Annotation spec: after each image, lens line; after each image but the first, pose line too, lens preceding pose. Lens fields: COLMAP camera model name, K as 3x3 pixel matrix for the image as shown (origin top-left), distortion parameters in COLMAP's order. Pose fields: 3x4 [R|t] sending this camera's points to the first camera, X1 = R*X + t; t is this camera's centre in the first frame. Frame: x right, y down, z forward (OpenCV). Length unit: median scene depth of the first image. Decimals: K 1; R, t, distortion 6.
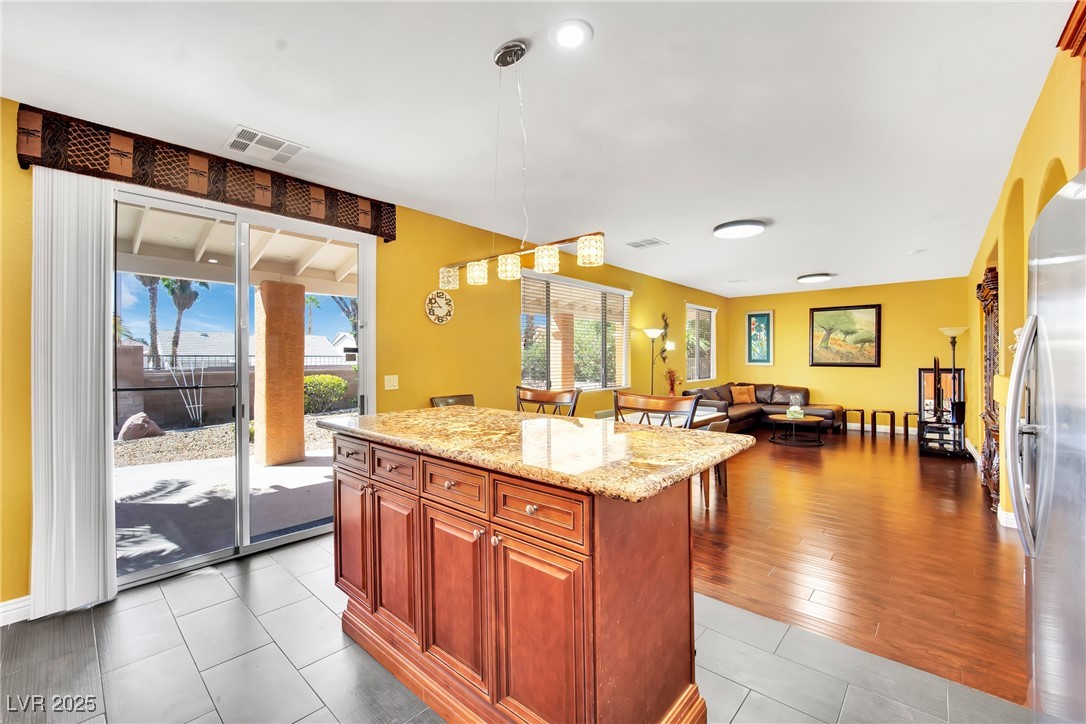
lens RADIAL K [[463.7, 0, 538.2], [0, 463.7, 359.0], [0, 0, 1]] dist [0.002096, -0.001313]
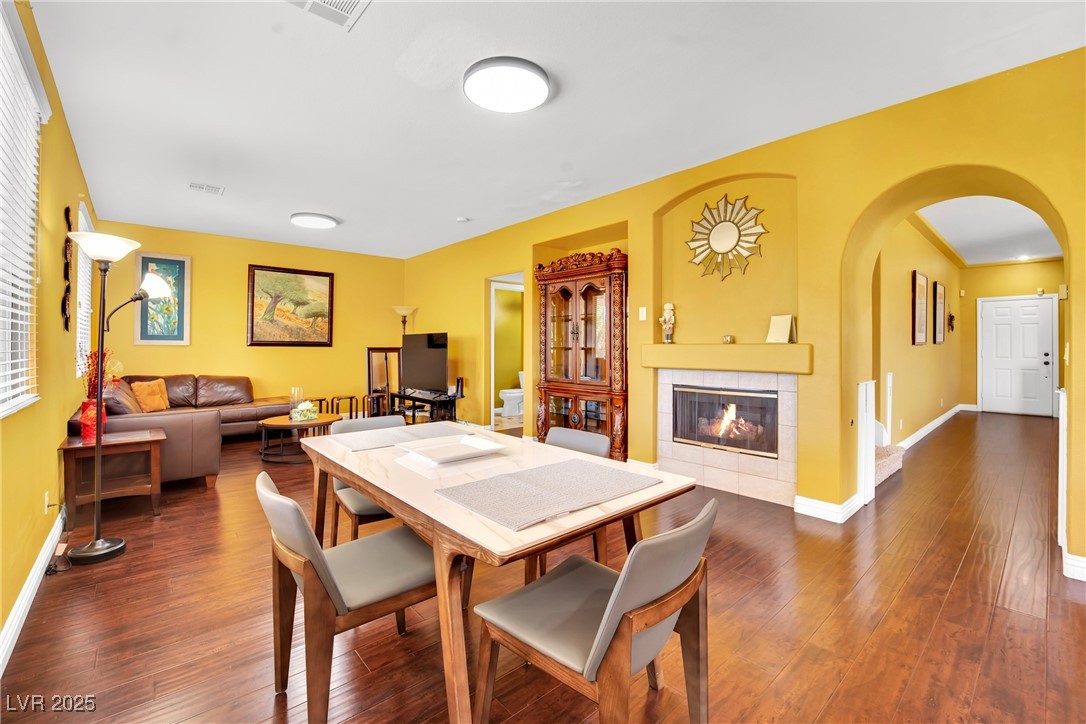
lens RADIAL K [[463.7, 0, 551.0], [0, 463.7, 347.4], [0, 0, 1]] dist [0.002096, -0.001313]
pose [[0.117772, 0.003272, 0.993035, -0.064980], [-0.001078, 0.999994, -0.003167, 0.020479], [-0.993040, -0.000697, 0.117775, 0.477710]]
